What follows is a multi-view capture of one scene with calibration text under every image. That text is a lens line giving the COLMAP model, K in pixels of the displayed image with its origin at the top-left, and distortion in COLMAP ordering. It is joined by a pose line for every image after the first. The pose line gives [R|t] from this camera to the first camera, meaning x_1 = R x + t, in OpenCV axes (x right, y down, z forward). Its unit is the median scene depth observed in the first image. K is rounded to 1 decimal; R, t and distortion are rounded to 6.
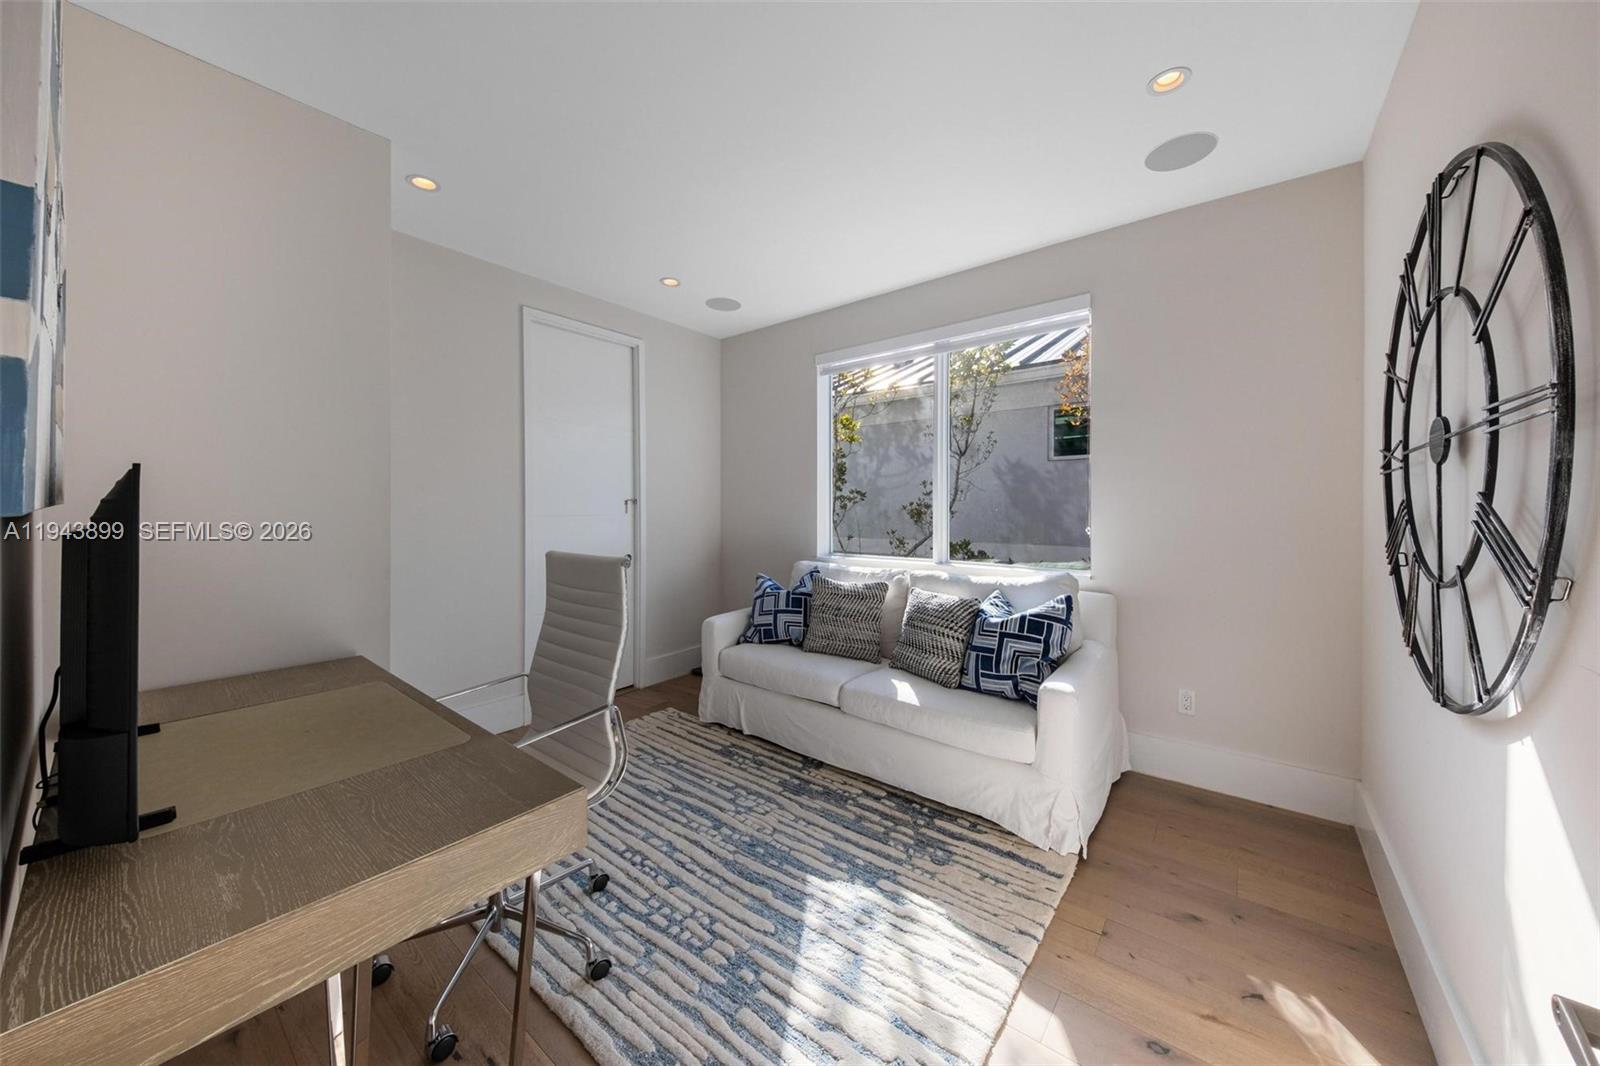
lens RADIAL K [[552.0, 0, 801.3], [0, 552.0, 501.7], [0, 0, 1]] dist [0.000053, -0.000074]
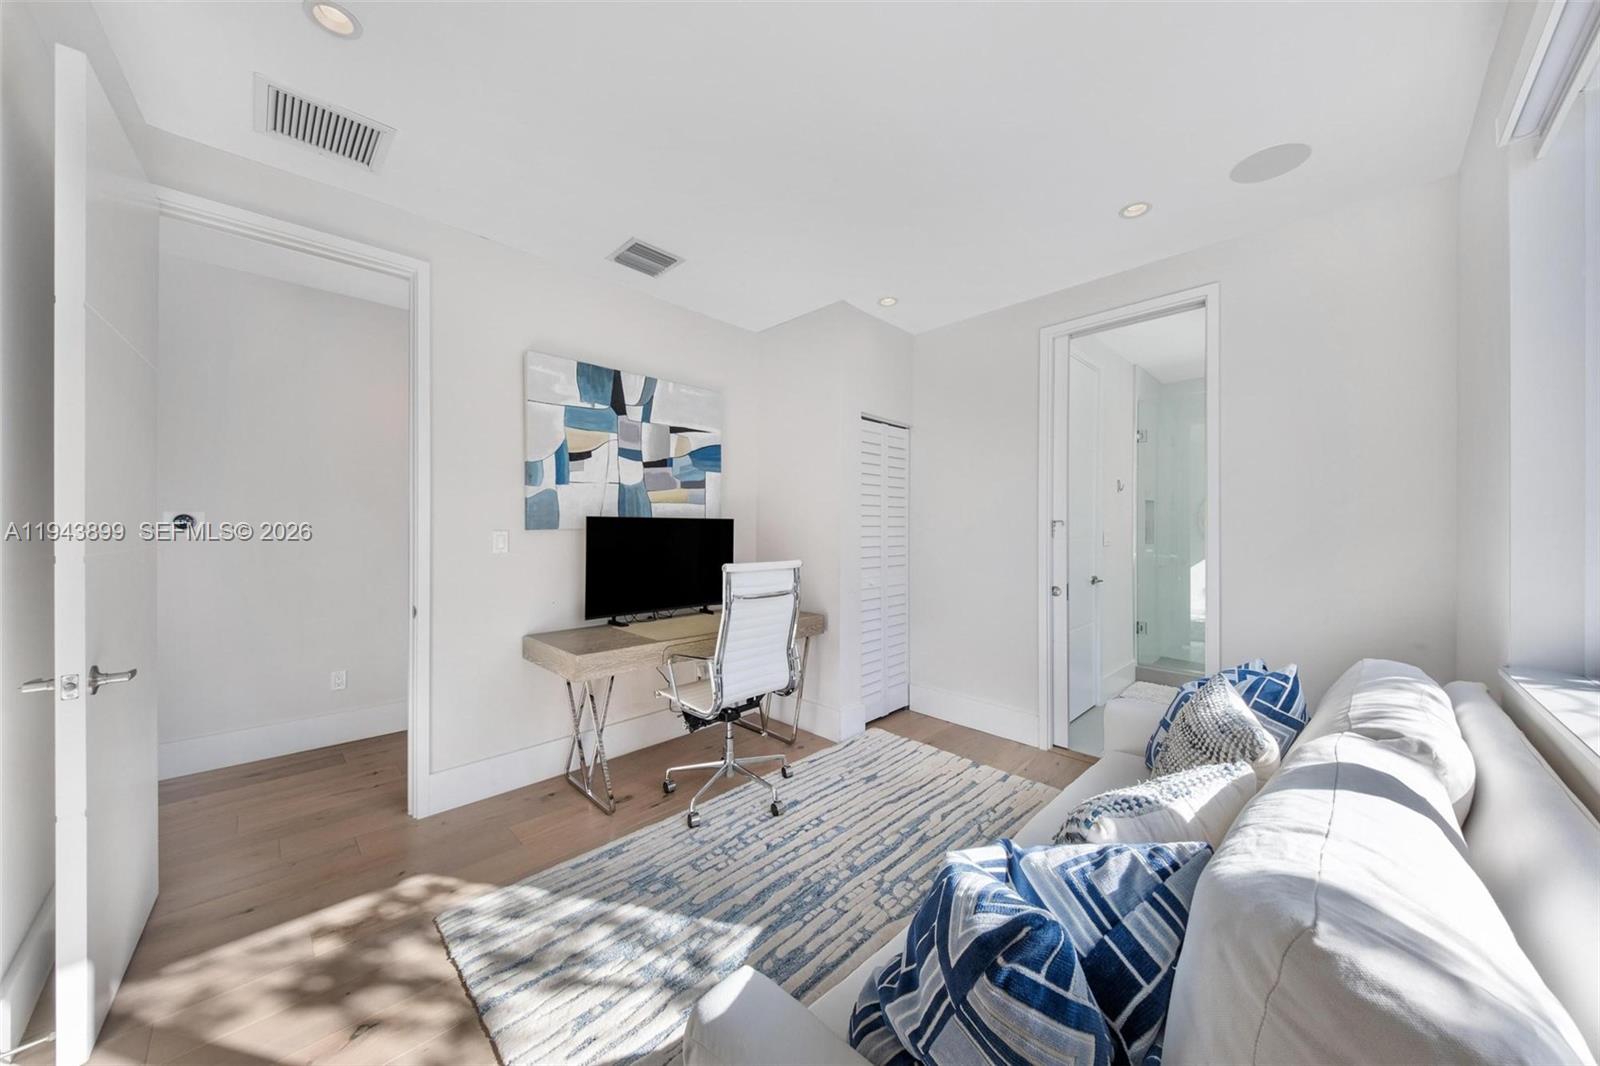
lens RADIAL K [[557.1, 0, 803.3], [0, 557.1, 524.6], [0, 0, 1]] dist [-0.000378, -0.000431]
pose [[-0.122739, 0.003372, -0.992433, 0.861897], [0.002050, 0.999993, 0.003144, 0.002637], [0.992437, -0.001648, -0.122745, 1.123226]]
